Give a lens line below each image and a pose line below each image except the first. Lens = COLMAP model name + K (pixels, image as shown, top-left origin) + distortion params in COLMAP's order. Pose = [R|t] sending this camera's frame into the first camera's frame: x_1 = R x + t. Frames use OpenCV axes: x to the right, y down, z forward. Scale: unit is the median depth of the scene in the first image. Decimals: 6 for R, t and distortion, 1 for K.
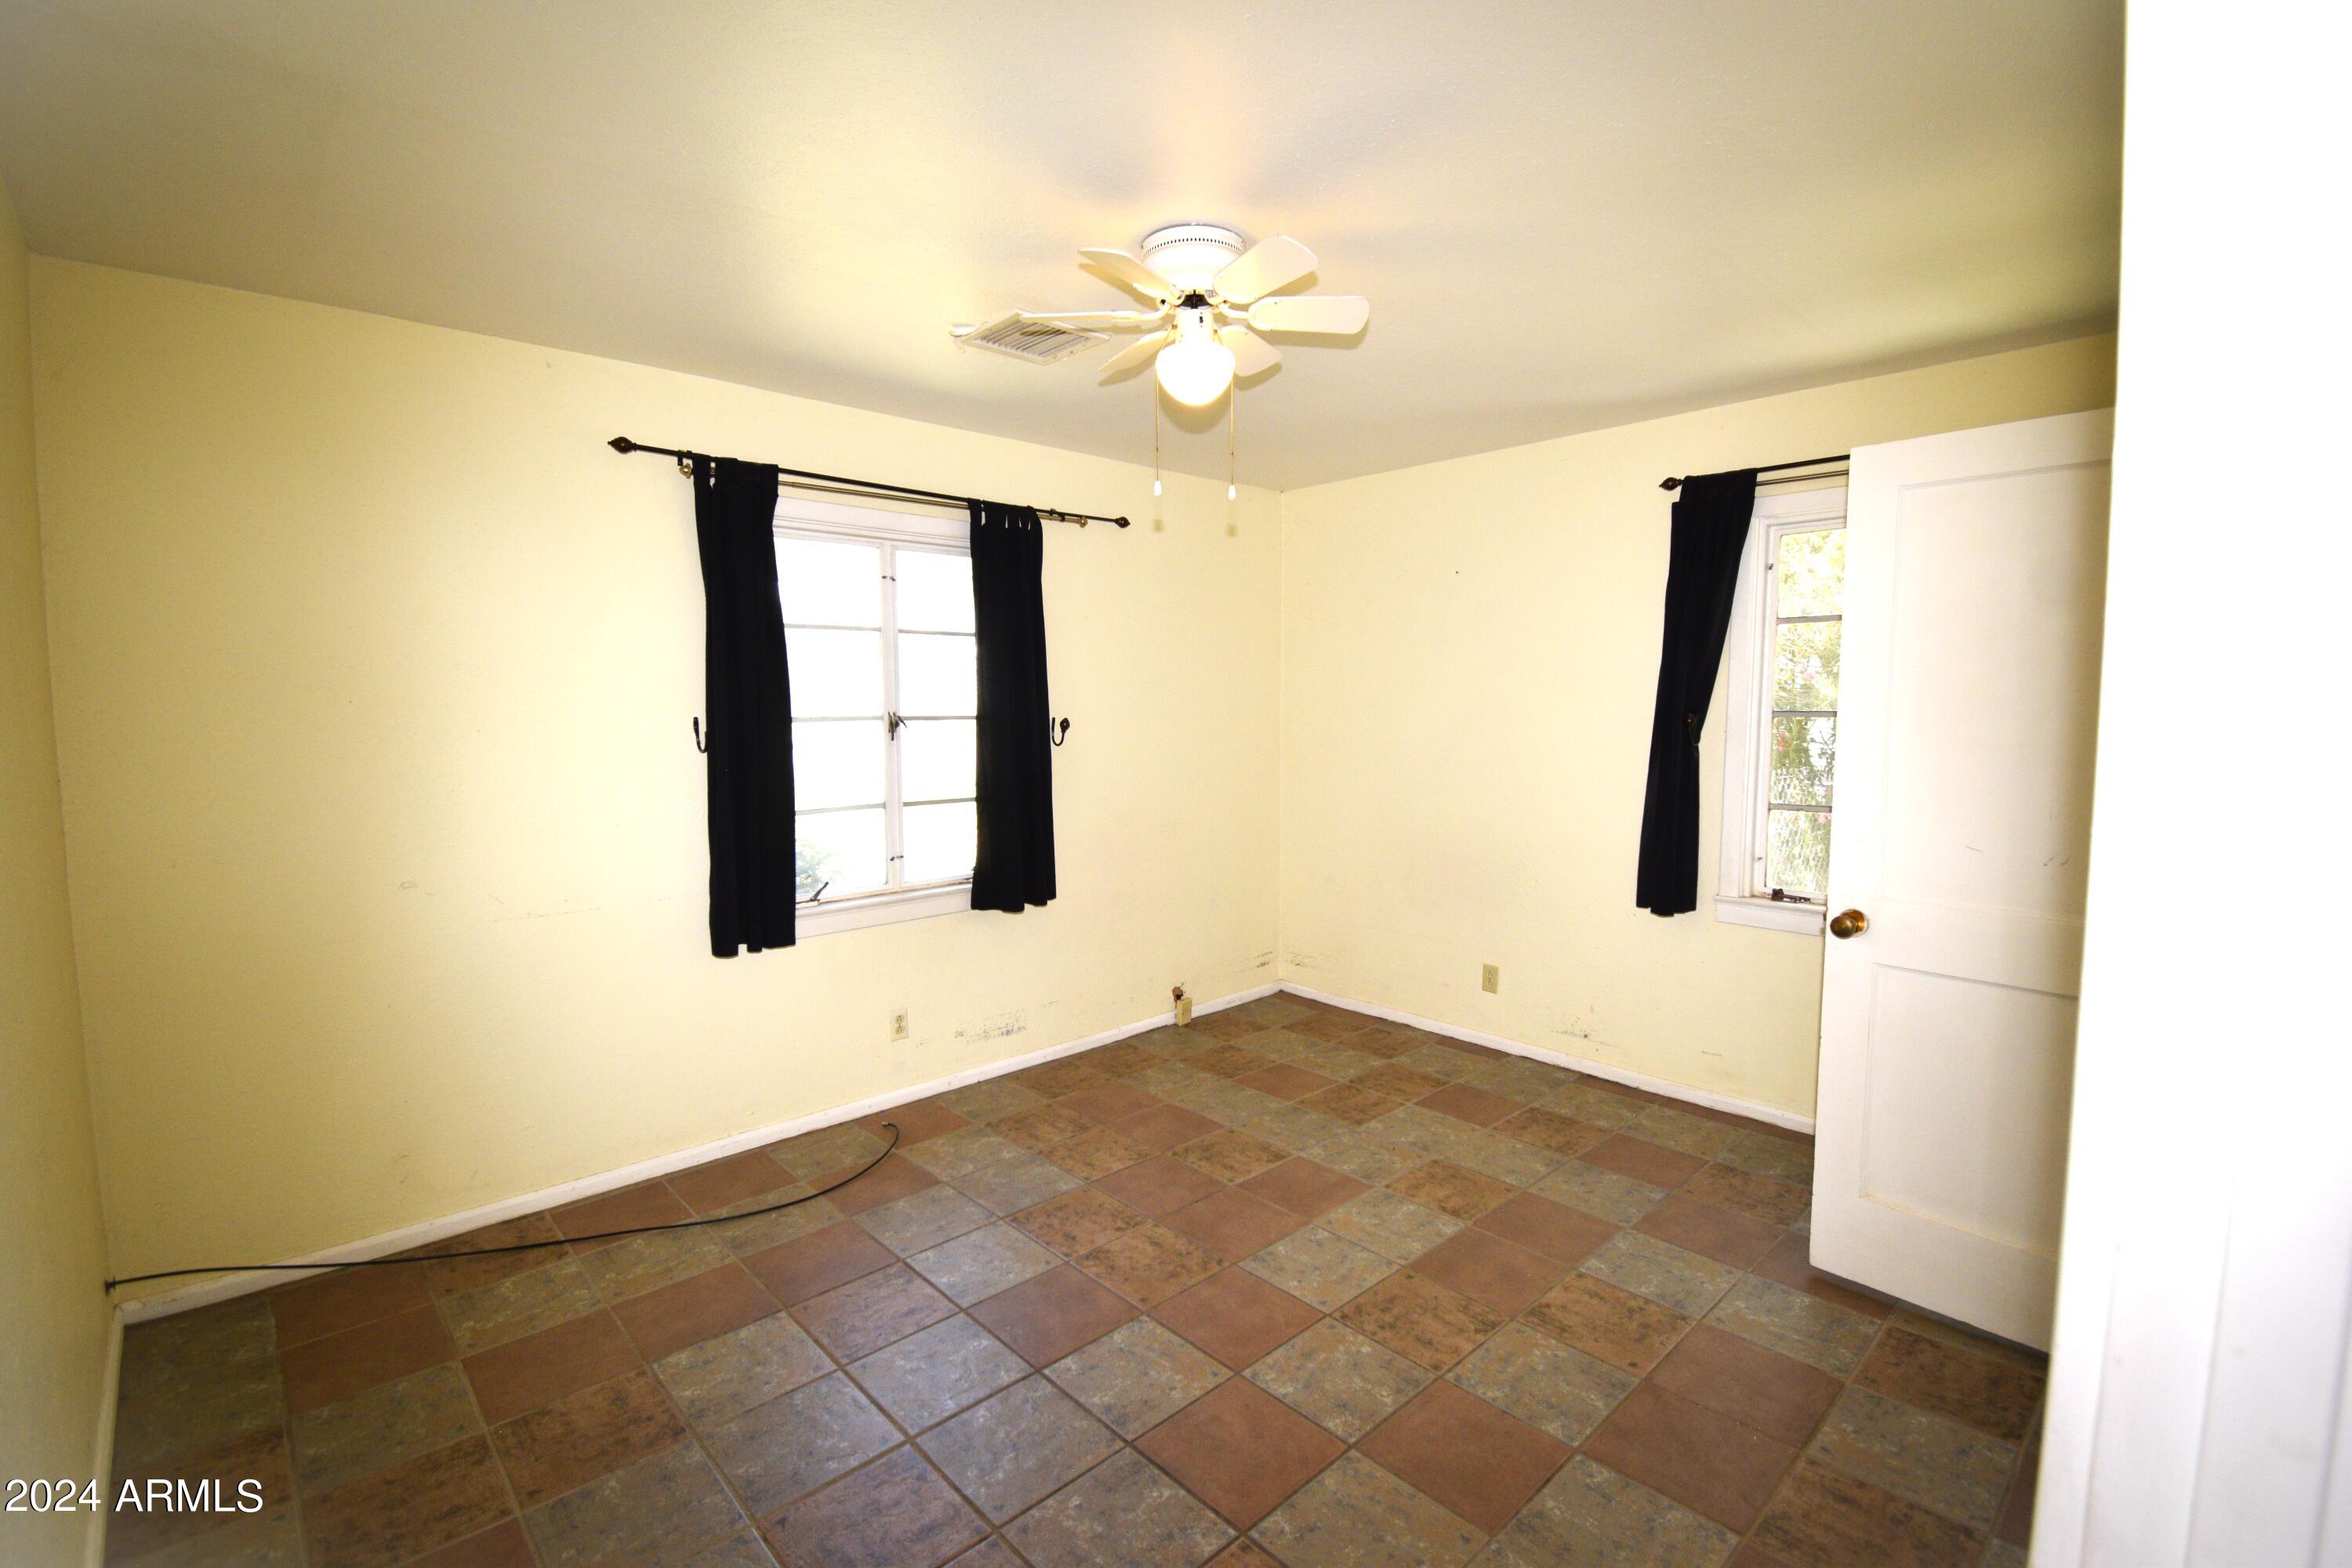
lens RADIAL K [[1049.0, 0, 1181.8], [0, 1049.0, 787.3], [0, 0, 1]] dist [-0.004386, -0.001382]
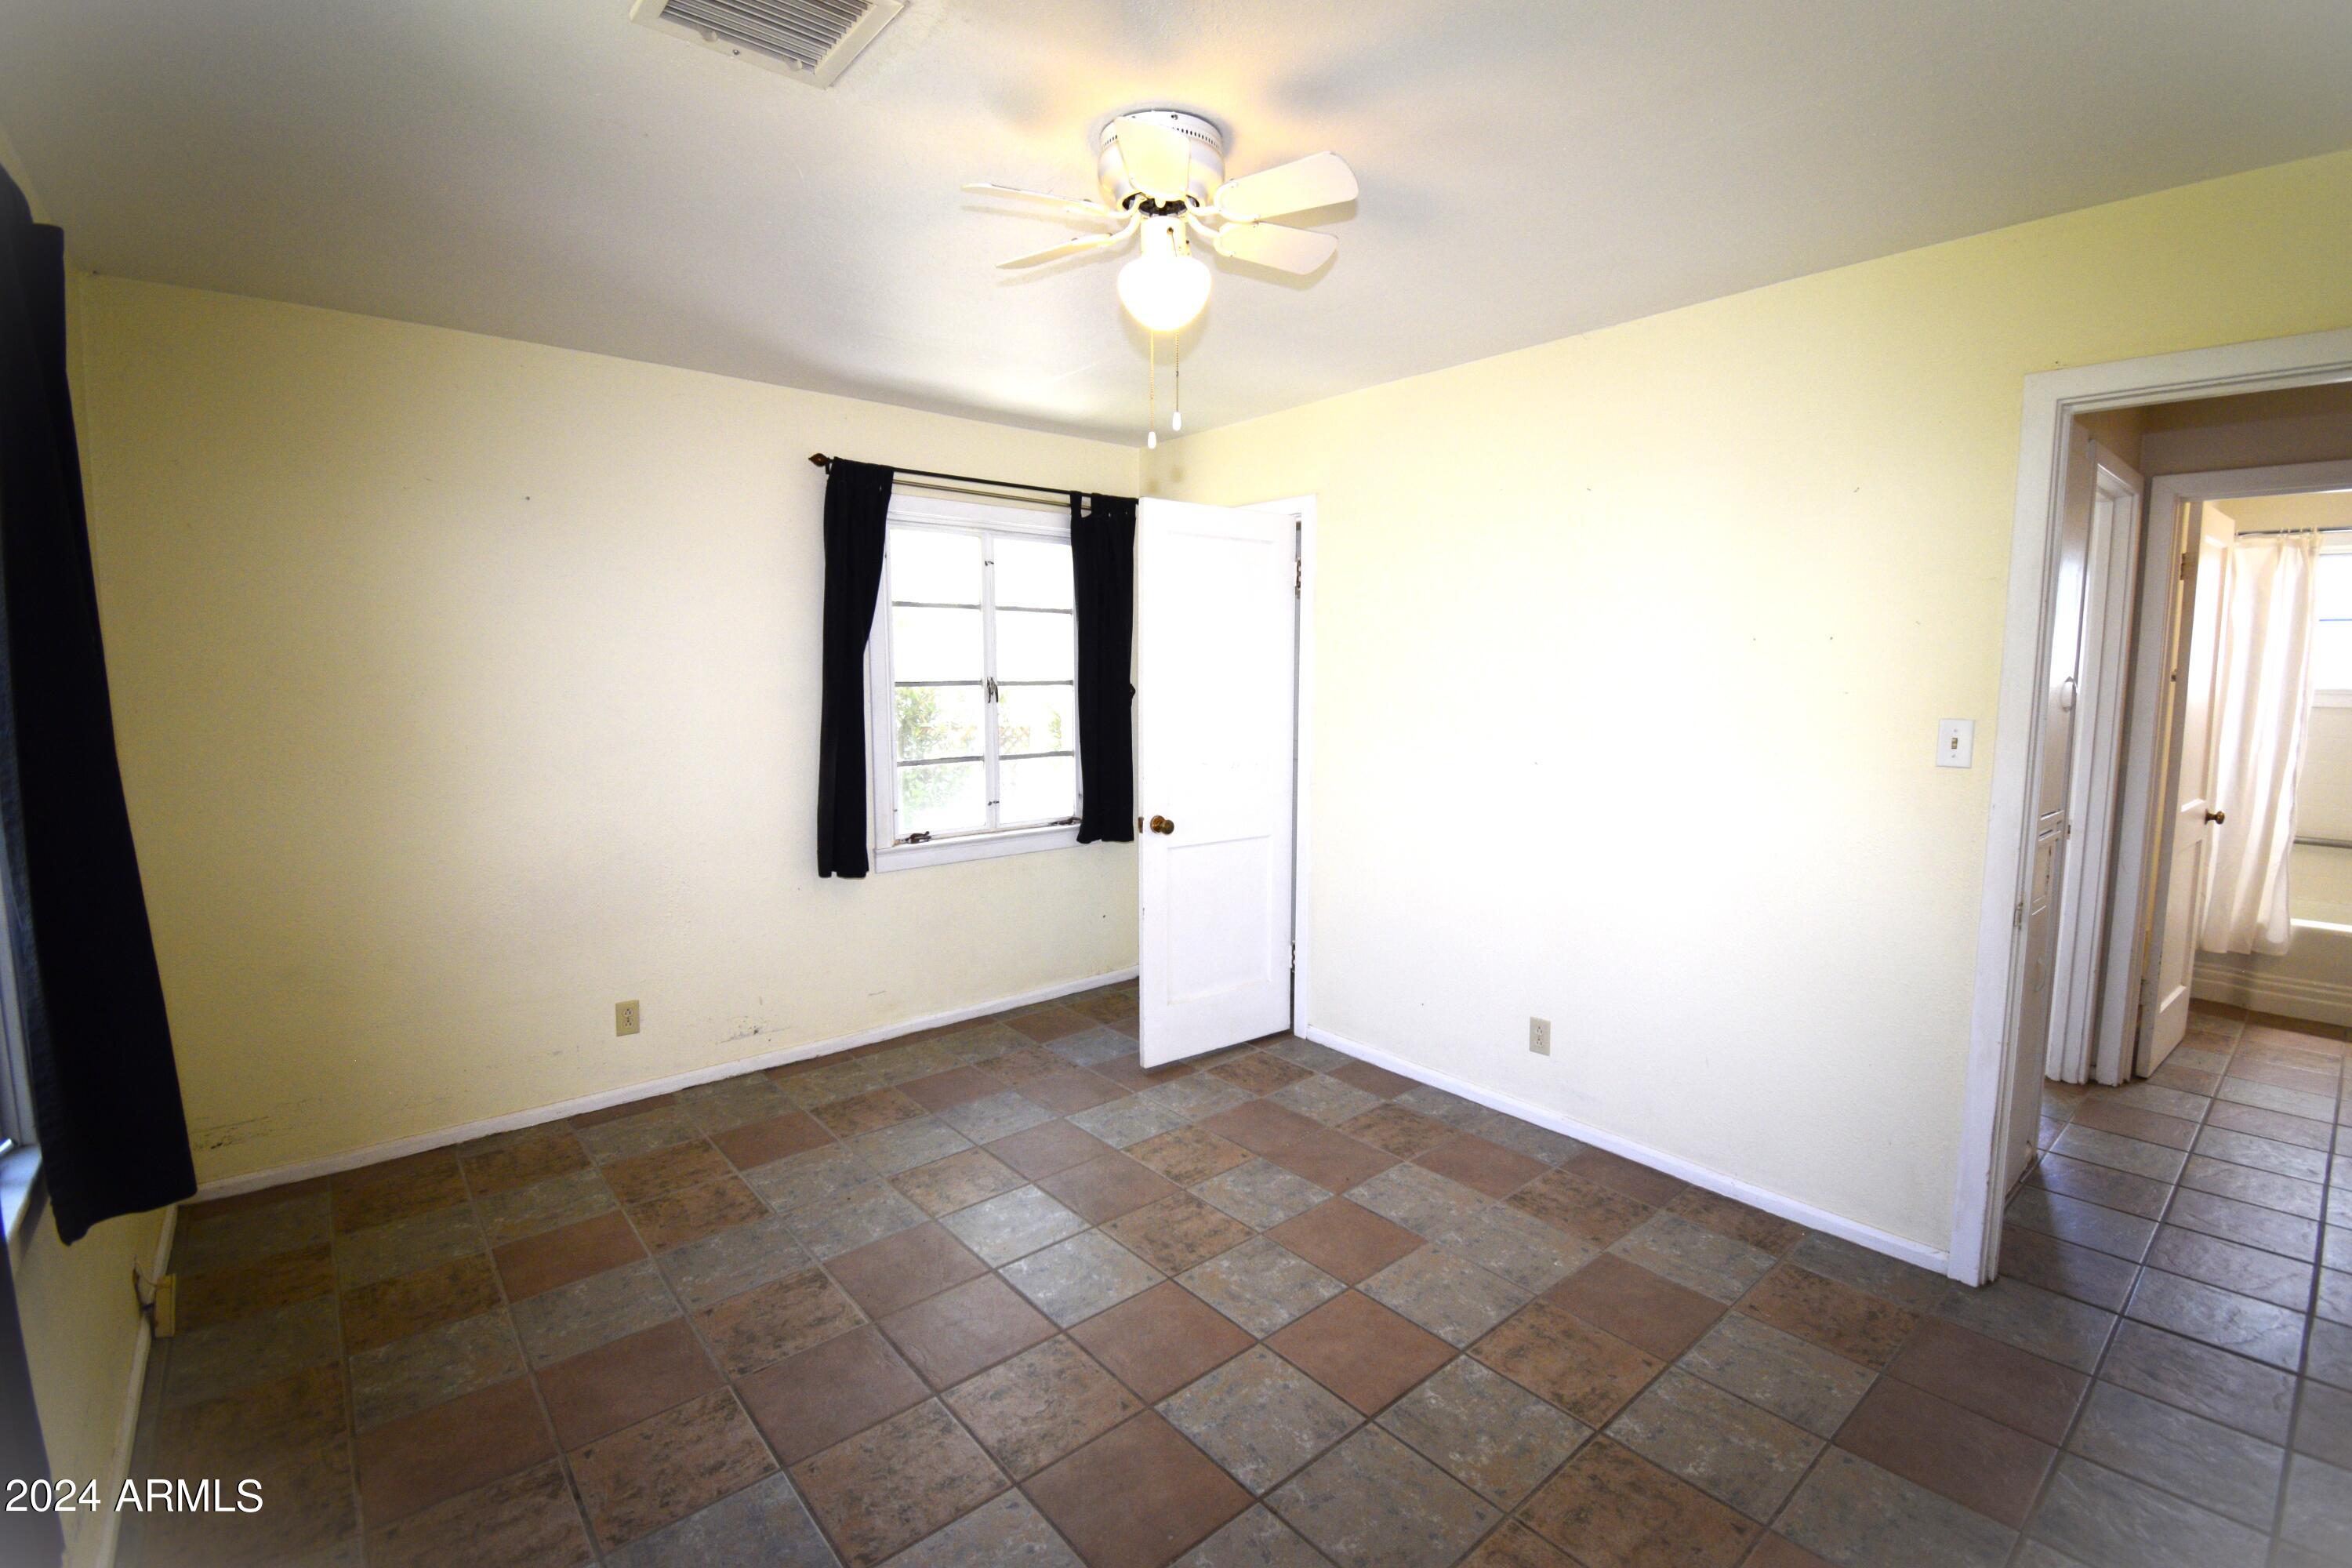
lens RADIAL K [[1049.0, 0, 1182.6], [0, 1049.0, 784.3], [0, 0, 1]] dist [-0.004386, -0.001382]
pose [[0.042683, -0.112801, 0.992700, -0.567730], [0.086535, 0.990289, 0.108807, -0.057343], [-0.995334, 0.081259, 0.052030, 0.621197]]
